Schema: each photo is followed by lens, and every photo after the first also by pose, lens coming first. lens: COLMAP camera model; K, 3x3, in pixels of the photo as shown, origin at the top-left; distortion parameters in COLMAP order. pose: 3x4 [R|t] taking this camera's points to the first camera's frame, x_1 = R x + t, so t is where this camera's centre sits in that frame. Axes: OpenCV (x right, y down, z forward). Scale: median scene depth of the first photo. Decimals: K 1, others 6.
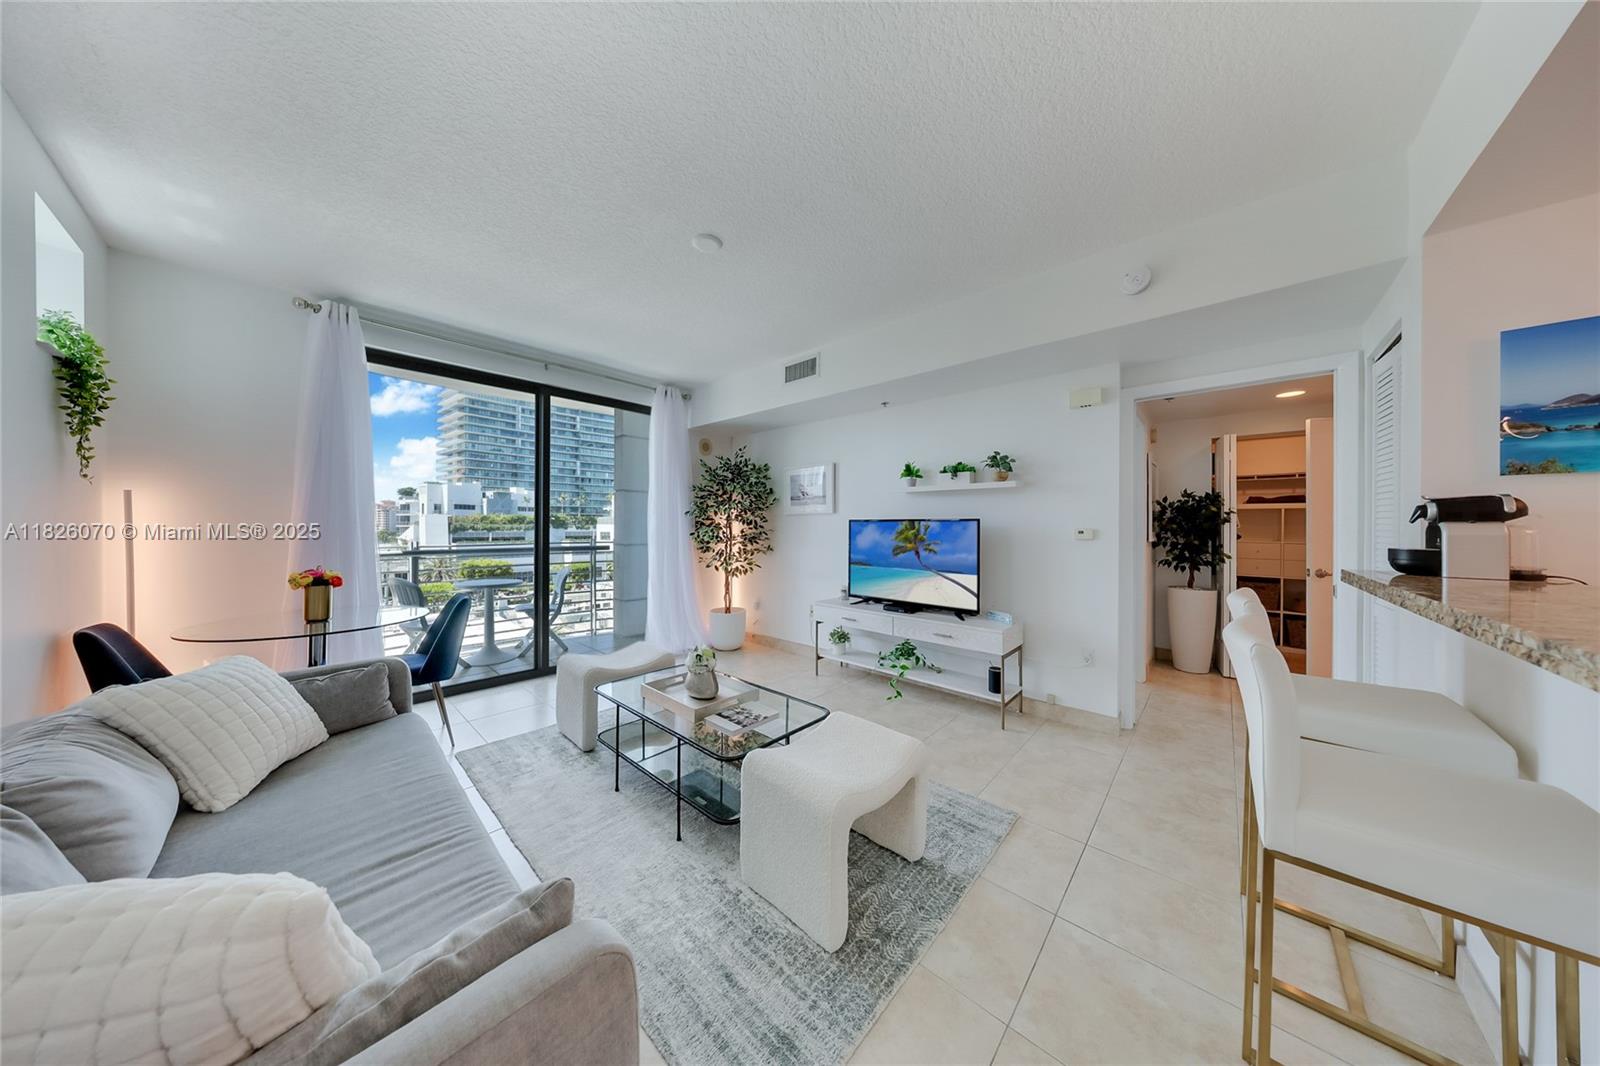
lens RADIAL K [[464.1, 0, 809.3], [0, 464.1, 527.4], [0, 0, 1]] dist [-0.000240, -0.000125]
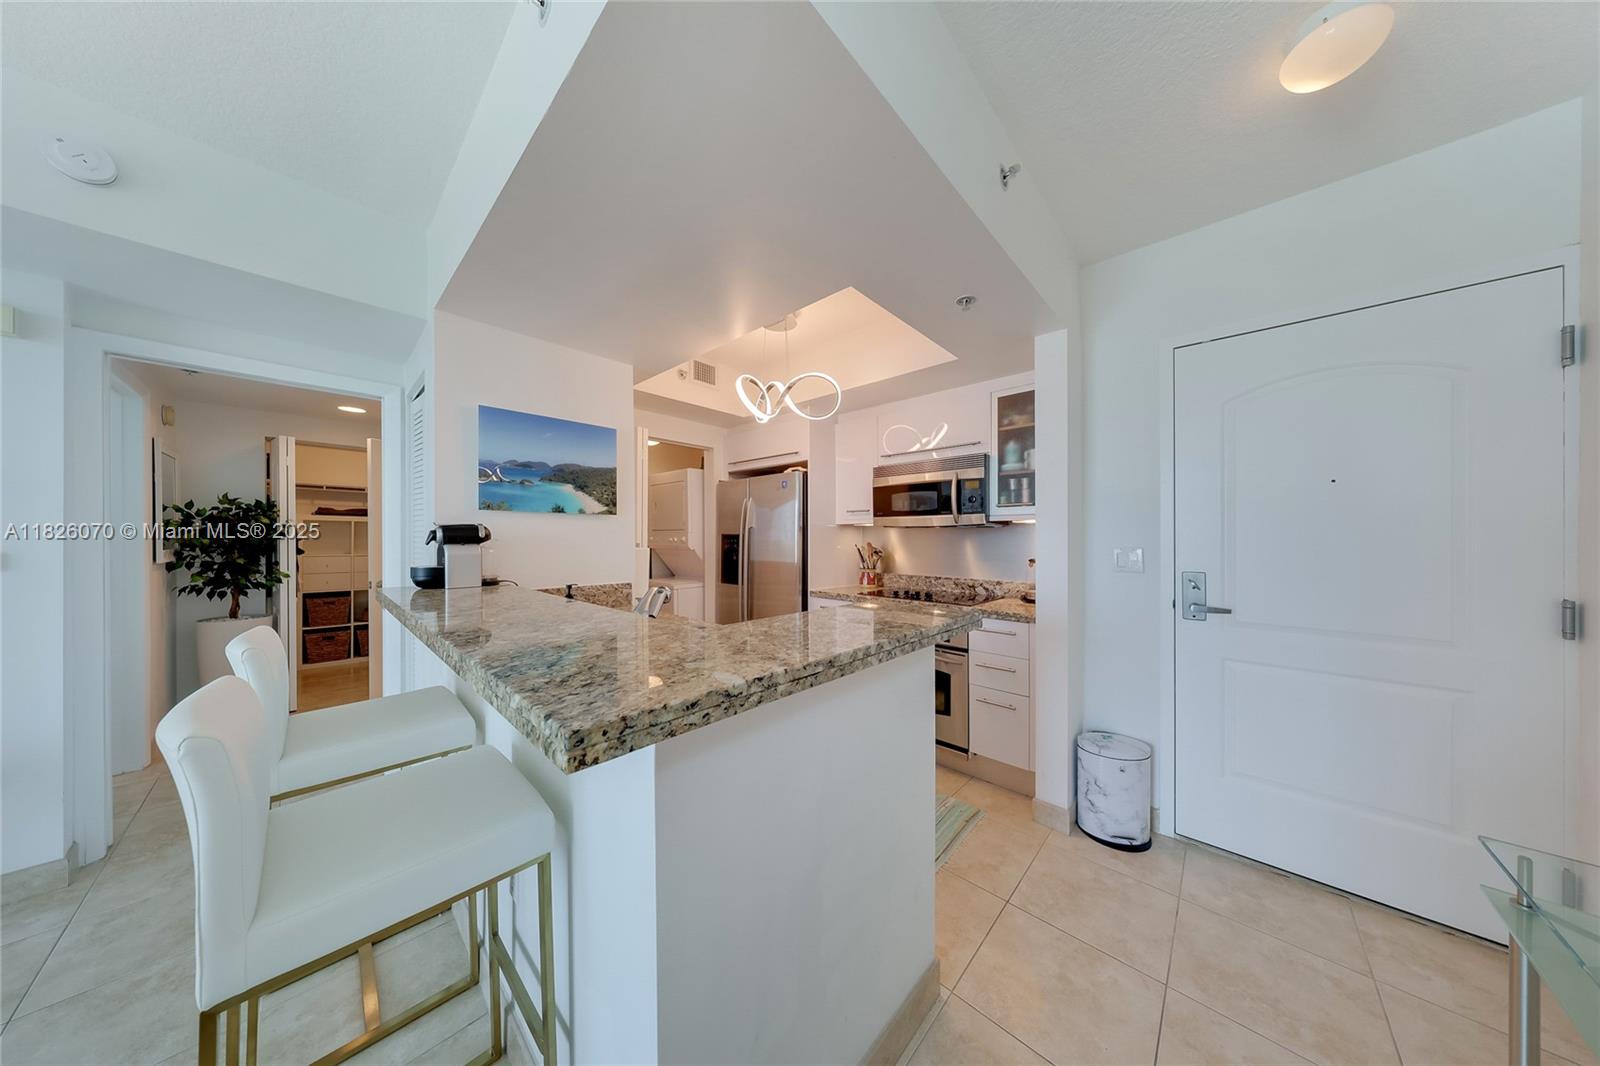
lens RADIAL K [[462.3, 0, 804.1], [0, 462.3, 547.0], [0, 0, 1]] dist [-0.003380, -0.000195]
pose [[0.021008, -0.022482, 0.999526, 0.067124], [-0.004597, 0.999734, 0.022583, -0.018678], [-0.999769, -0.005069, 0.020900, -0.000299]]
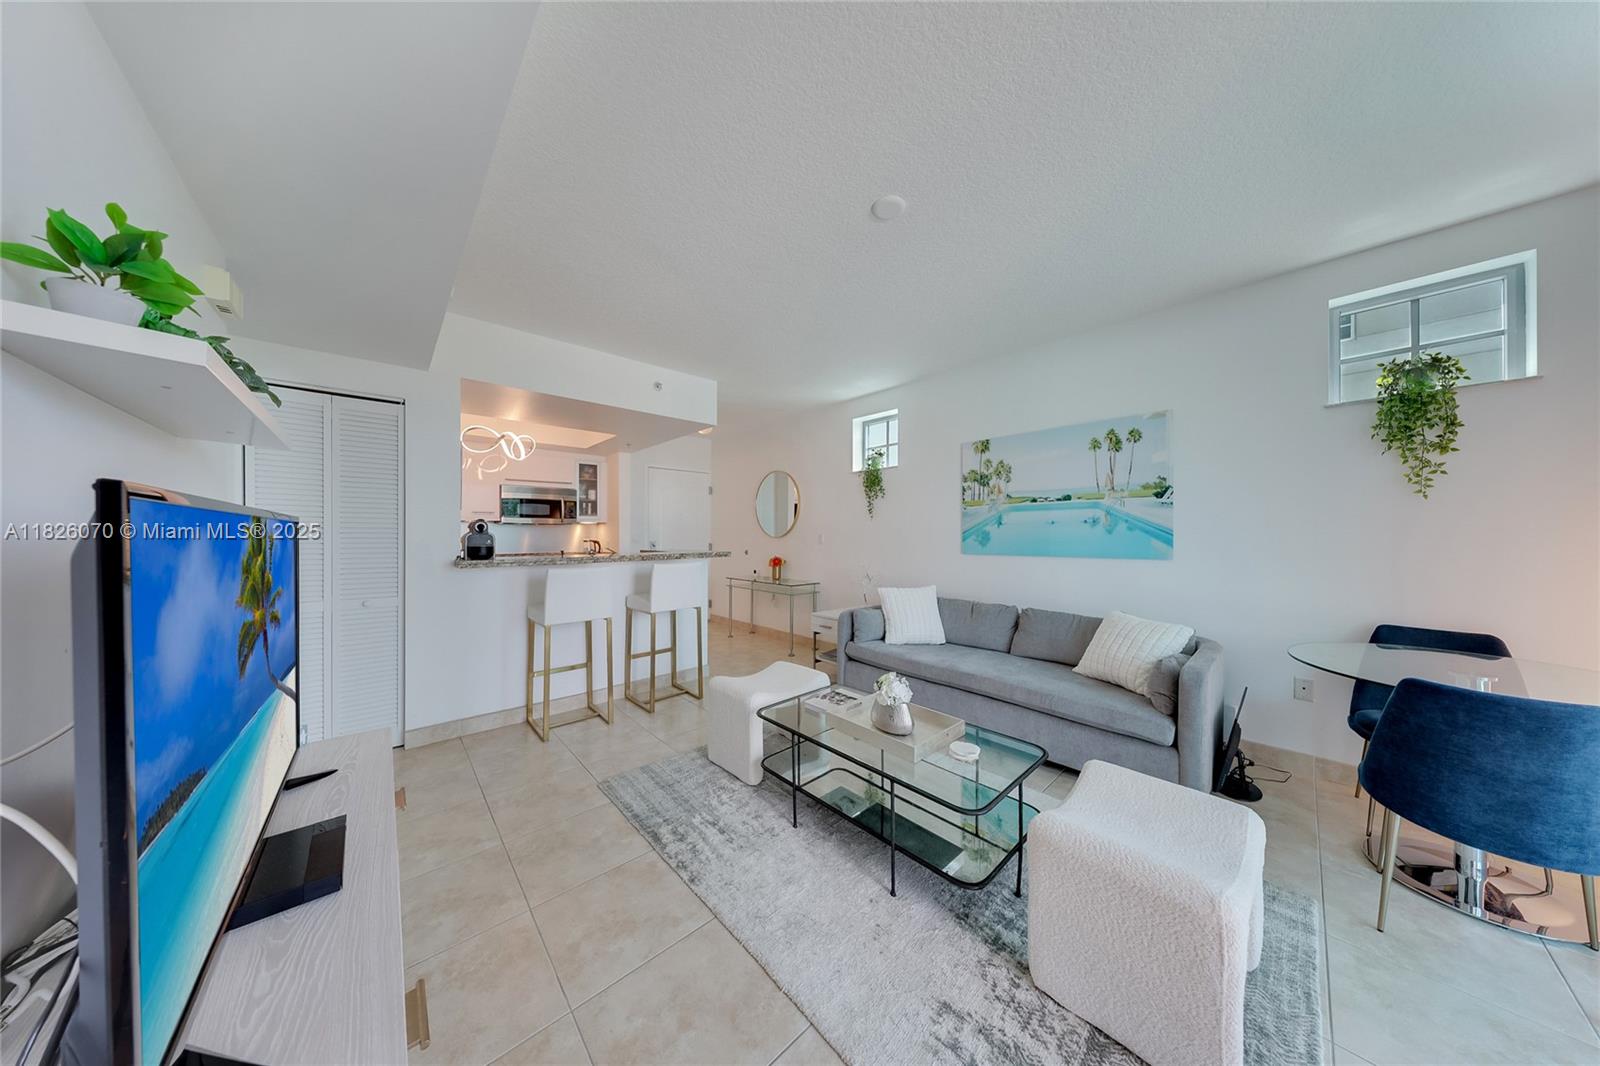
lens RADIAL K [[464.1, 0, 796.2], [0, 464.1, 531.3], [0, 0, 1]] dist [-0.000240, -0.000125]
pose [[-0.994736, -0.003705, 0.102405, -0.123010], [-0.003200, 0.999982, 0.005101, -0.026811], [-0.102422, 0.004746, -0.994730, 1.631659]]
